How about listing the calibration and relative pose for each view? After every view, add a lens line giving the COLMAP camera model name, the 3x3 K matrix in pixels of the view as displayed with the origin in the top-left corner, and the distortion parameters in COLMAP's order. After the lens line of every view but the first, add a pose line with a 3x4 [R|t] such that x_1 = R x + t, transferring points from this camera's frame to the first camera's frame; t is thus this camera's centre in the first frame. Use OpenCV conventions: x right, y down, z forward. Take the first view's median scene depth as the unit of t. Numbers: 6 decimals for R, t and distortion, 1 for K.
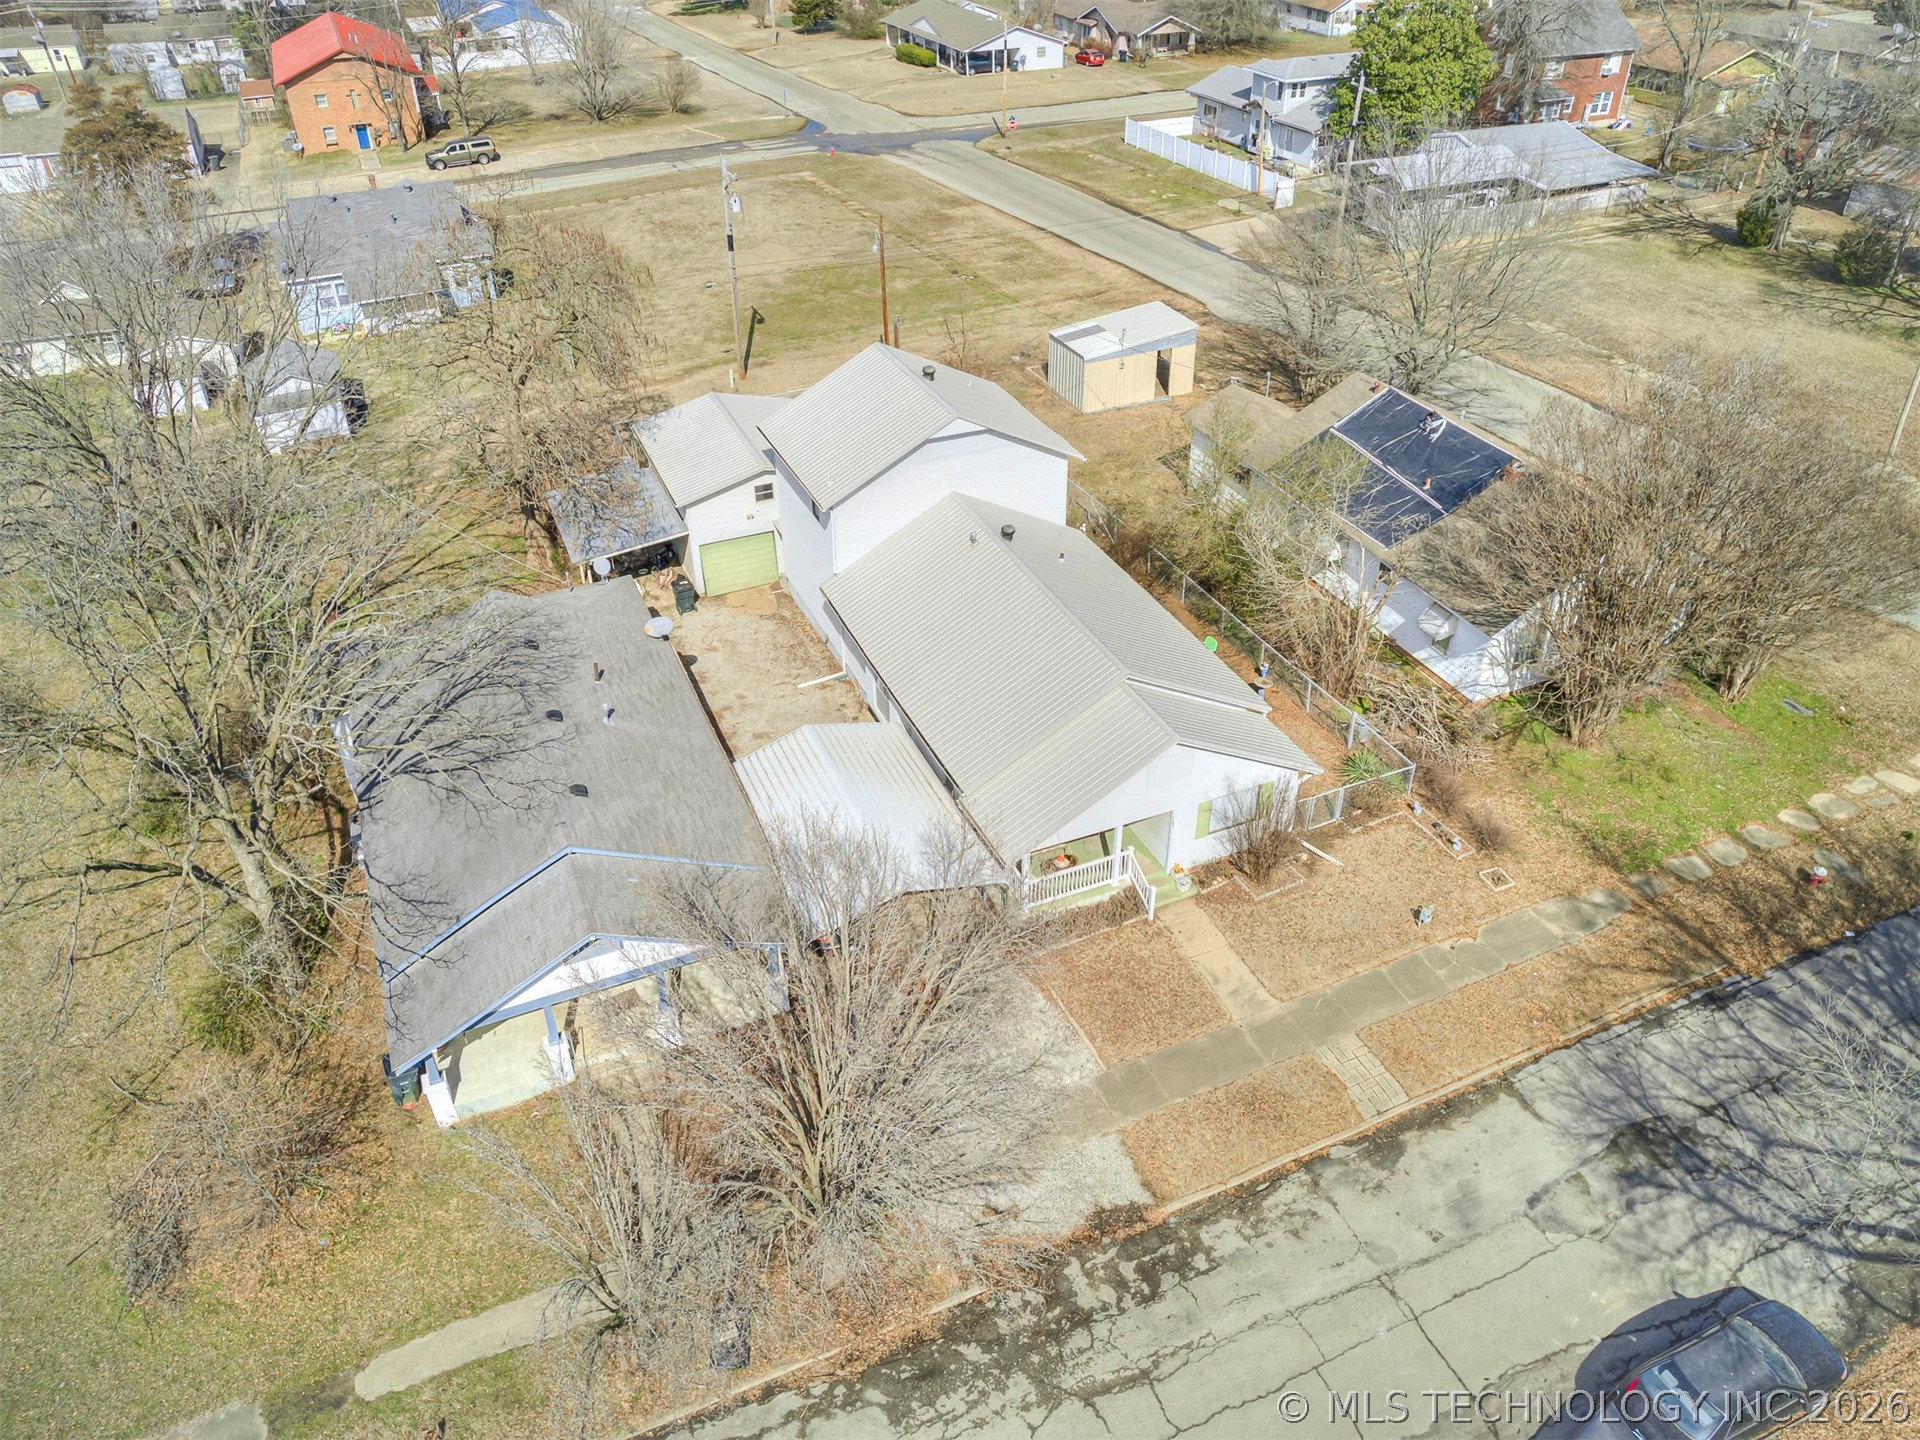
lens RADIAL K [[1374.1, 0, 952.5], [0, 1374.1, 711.1], [0, 0, 1]] dist [-0.073503, 0.064844]
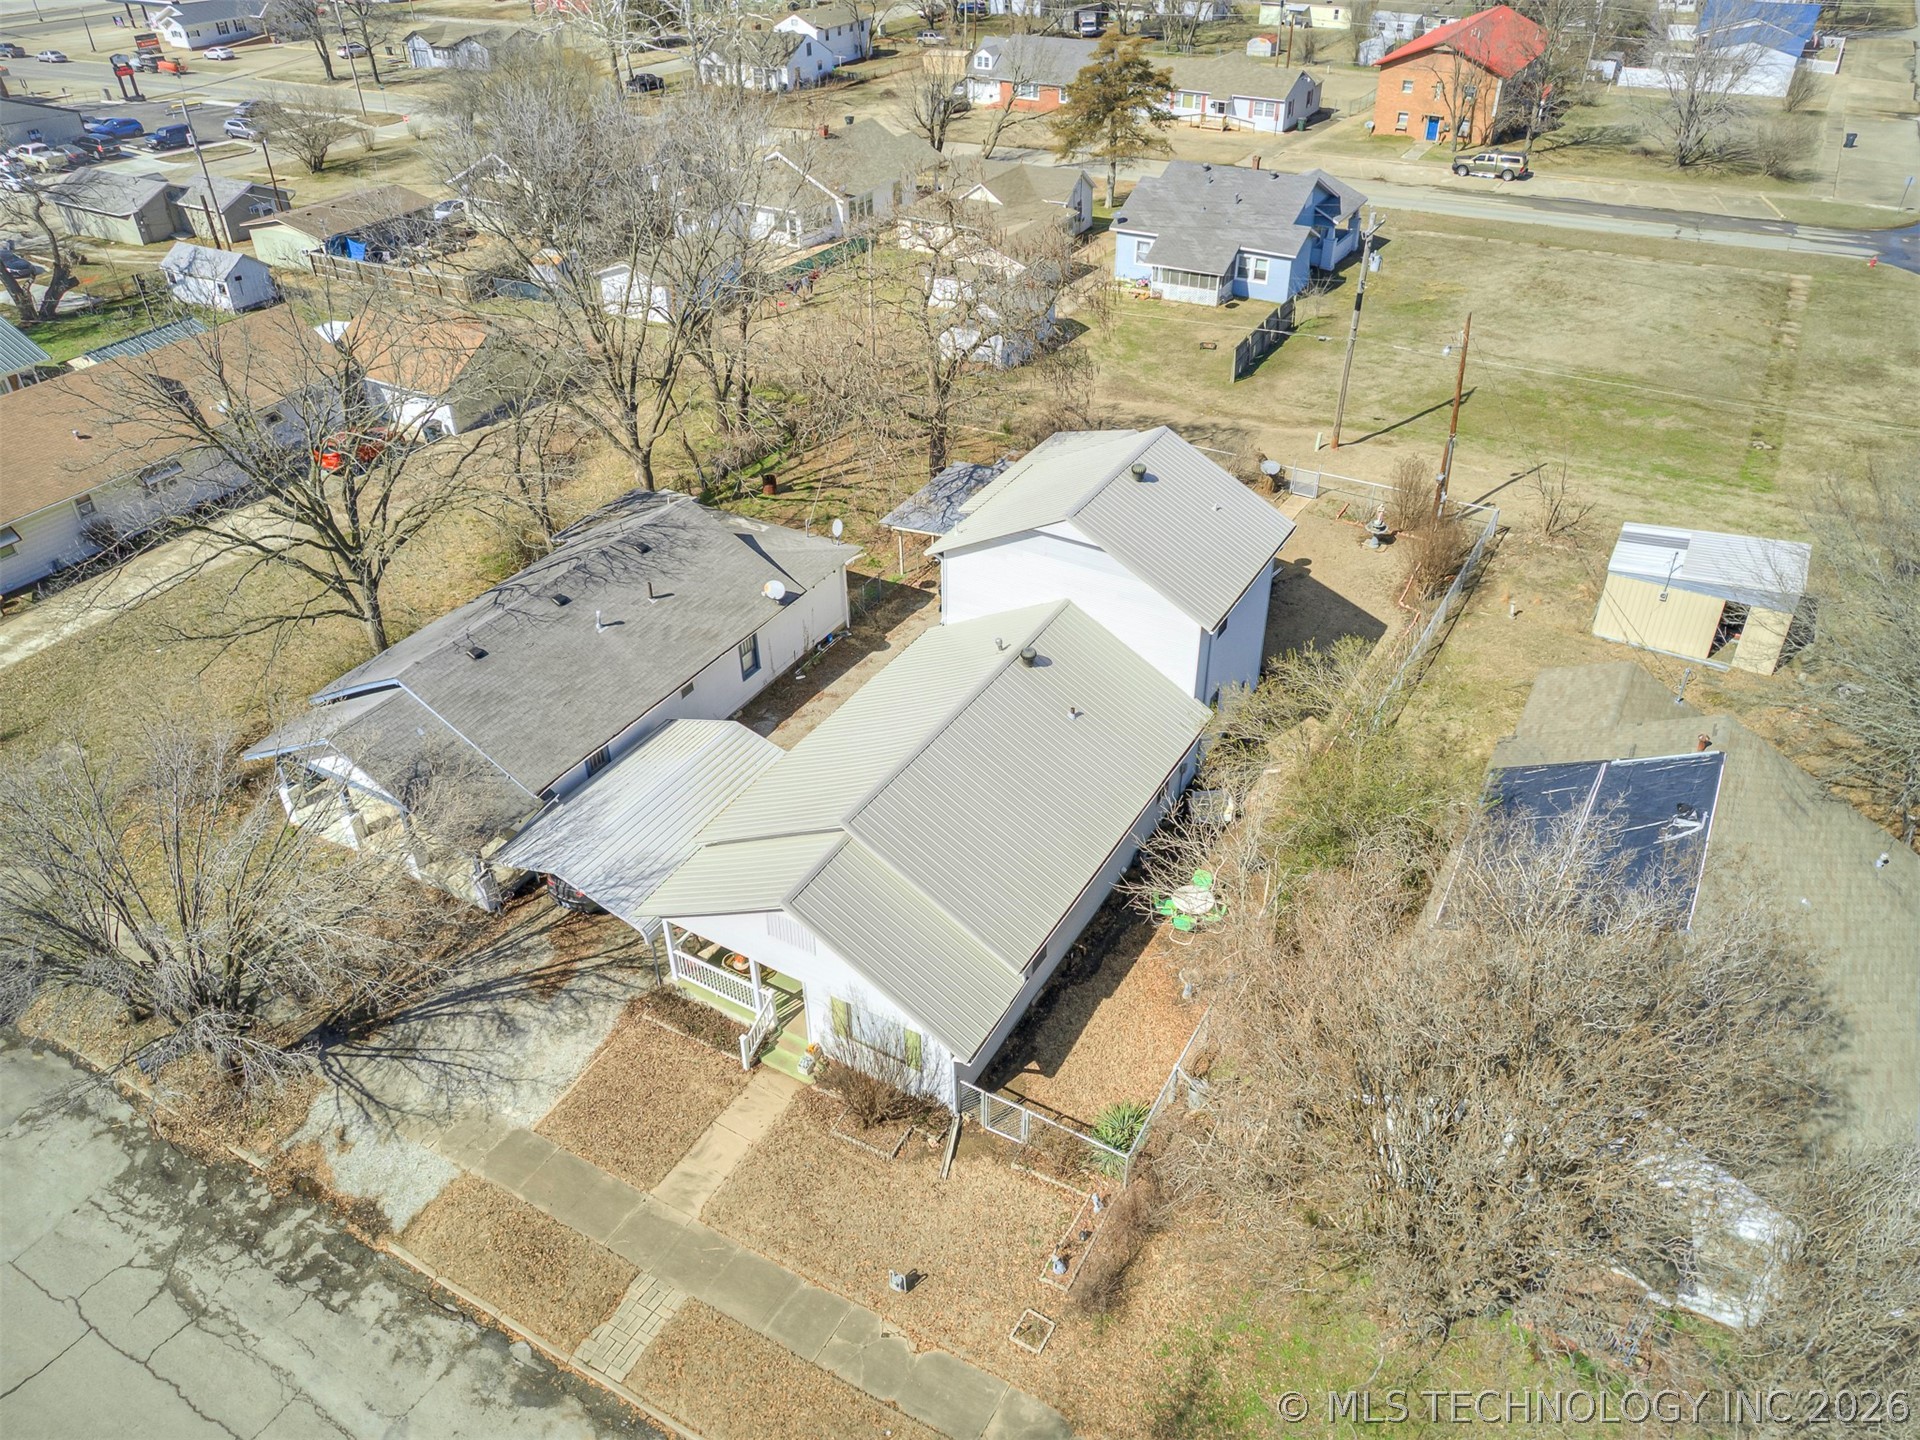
lens RADIAL K [[1374.1, 0, 958.8], [0, 1374.1, 717.7], [0, 0, 1]] dist [-0.073503, 0.064844]
pose [[0.597073, 0.465539, -0.653282, 0.544288], [-0.456725, 0.866777, 0.200251, -0.225773], [0.659474, 0.178806, 0.730152, 0.296726]]
